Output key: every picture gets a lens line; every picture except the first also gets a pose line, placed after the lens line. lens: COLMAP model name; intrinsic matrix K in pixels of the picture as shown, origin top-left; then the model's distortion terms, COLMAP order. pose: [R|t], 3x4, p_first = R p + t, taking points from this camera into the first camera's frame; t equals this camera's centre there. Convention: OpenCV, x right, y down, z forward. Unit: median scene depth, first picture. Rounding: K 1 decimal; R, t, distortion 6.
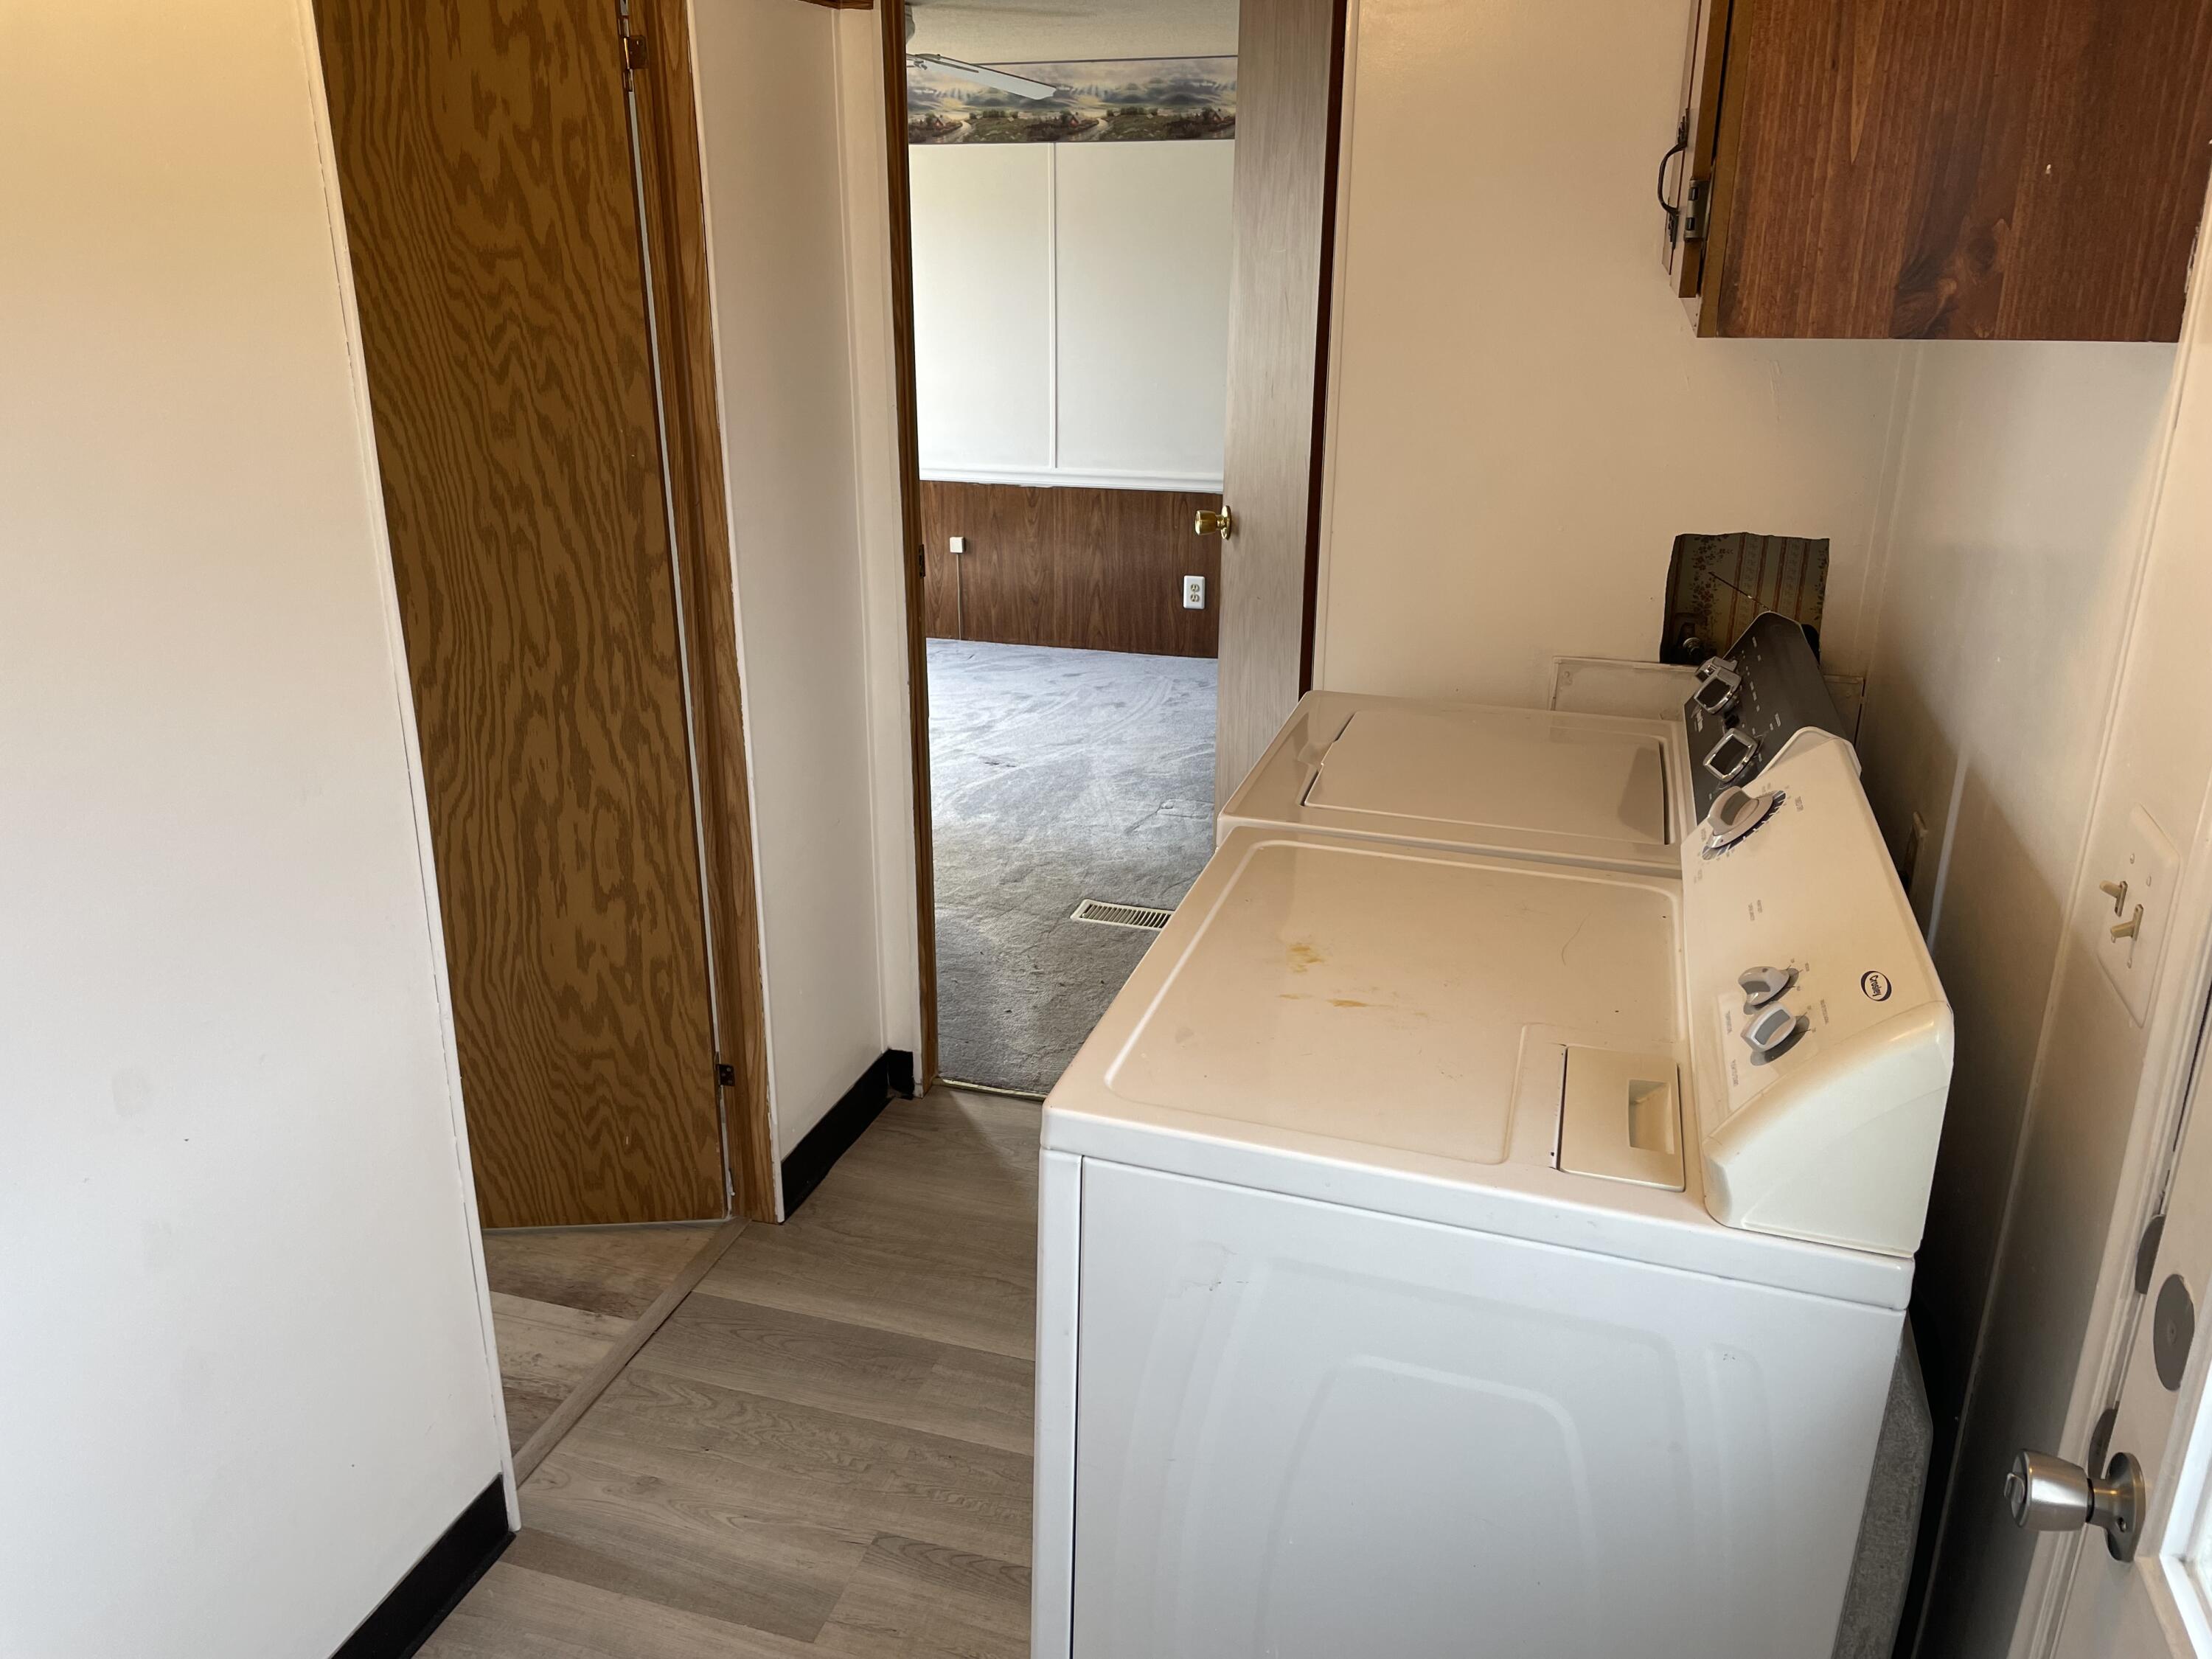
lens RADIAL K [[1653.0, 0, 1105.3], [0, 1653.0, 840.1], [0, 0, 1]] dist [0.036579, -0.004106]
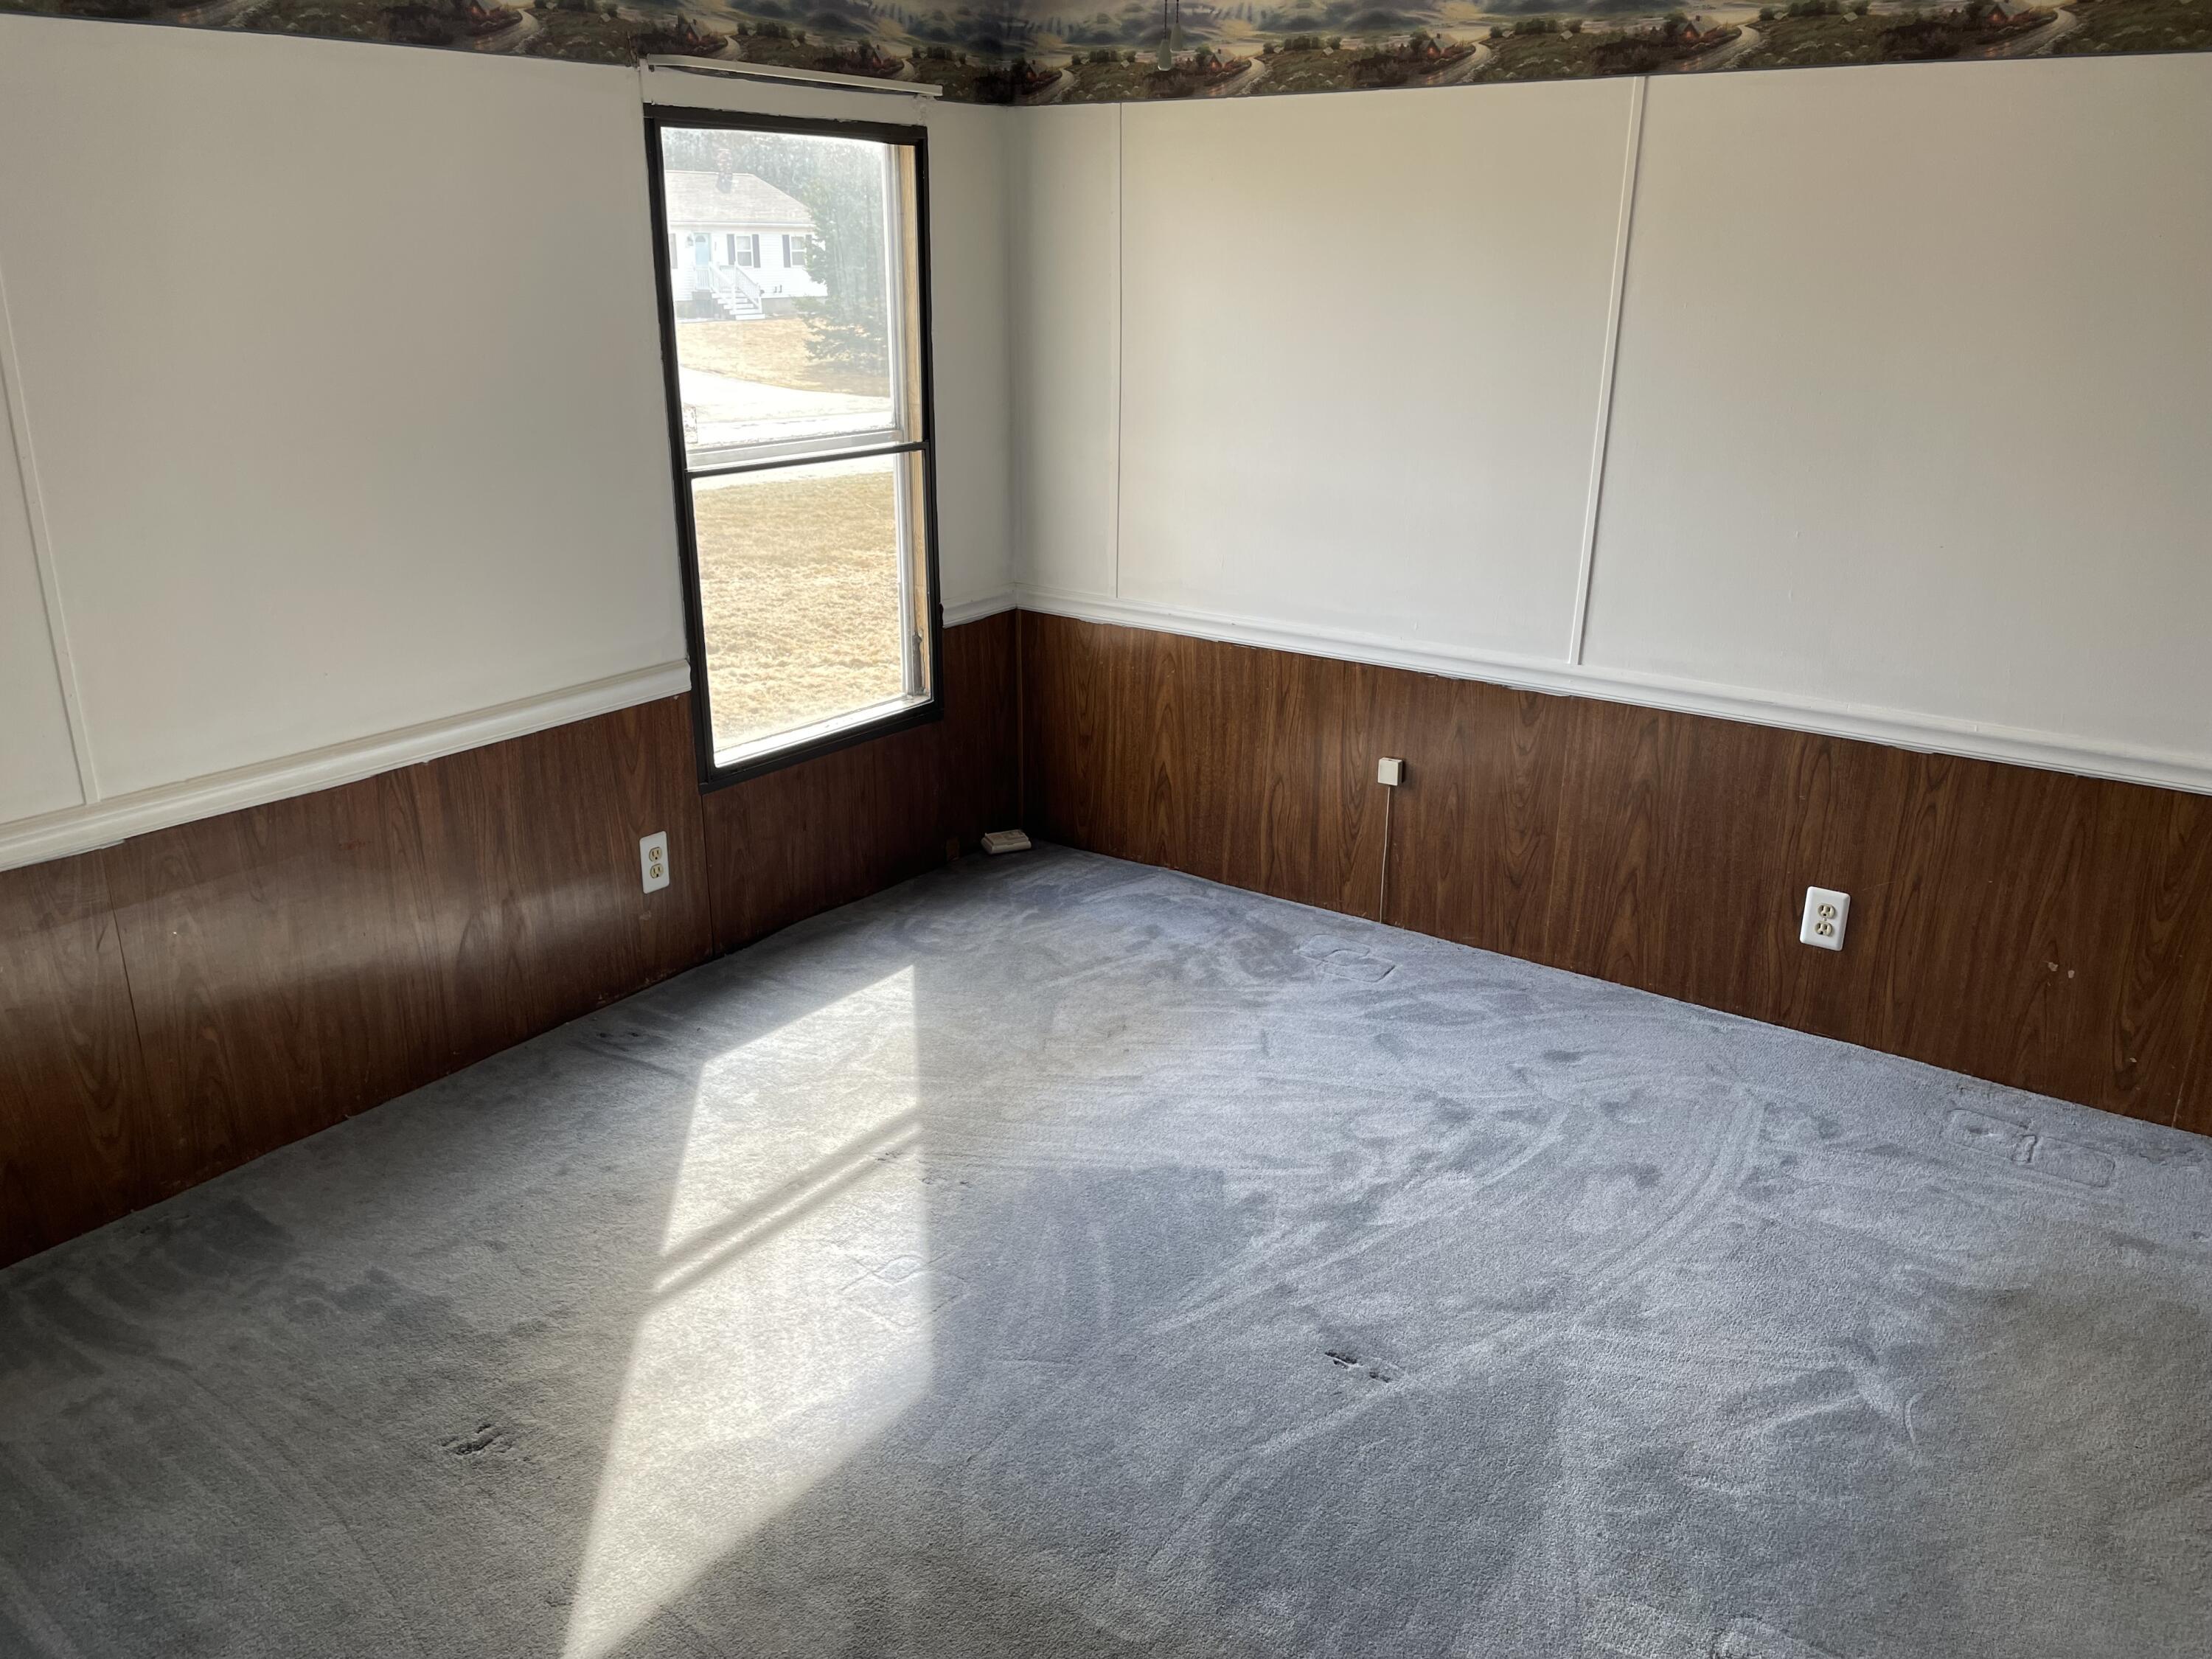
lens RADIAL K [[1653.0, 0, 1088.9], [0, 1653.0, 809.8], [0, 0, 1]] dist [0.036579, -0.004106]
pose [[0.942138, 0.112011, -0.315959, -0.003441], [-0.117132, 0.993112, 0.002804, -0.163755], [0.314097, 0.034367, 0.948769, 0.437340]]
